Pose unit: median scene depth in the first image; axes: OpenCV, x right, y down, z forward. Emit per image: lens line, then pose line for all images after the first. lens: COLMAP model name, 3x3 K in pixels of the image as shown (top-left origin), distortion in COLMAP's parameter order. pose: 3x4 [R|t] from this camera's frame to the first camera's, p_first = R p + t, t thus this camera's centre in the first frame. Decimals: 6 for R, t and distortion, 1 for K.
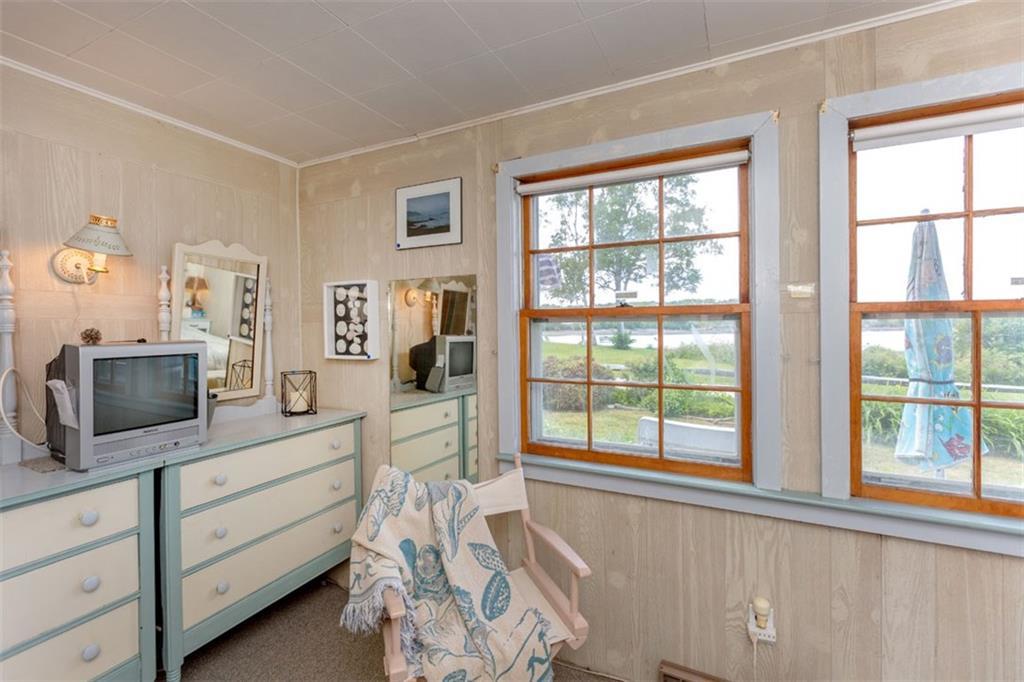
lens RADIAL K [[453.4, 0, 510.9], [0, 453.4, 335.1], [0, 0, 1]] dist [-0.012764, -0.001189]
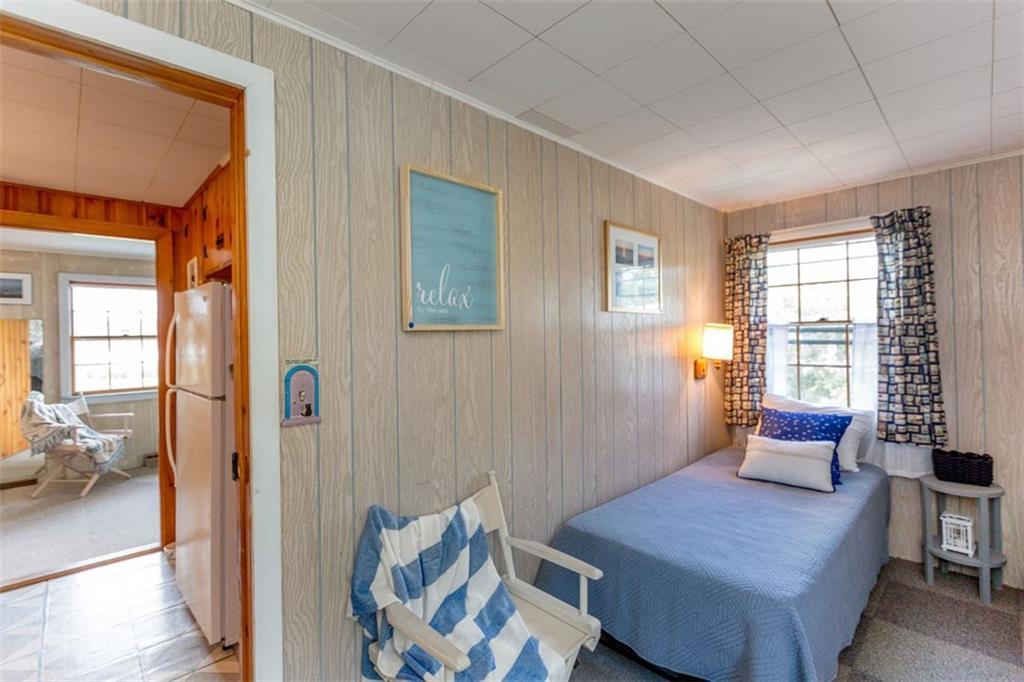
lens RADIAL K [[453.4, 0, 511.8], [0, 453.4, 338.1], [0, 0, 1]] dist [-0.012764, -0.001189]
pose [[0.332272, -0.000794, 0.943183, -1.341424], [0.021310, 0.999751, -0.006666, 0.022206], [-0.942943, 0.022314, 0.332206, -1.852426]]
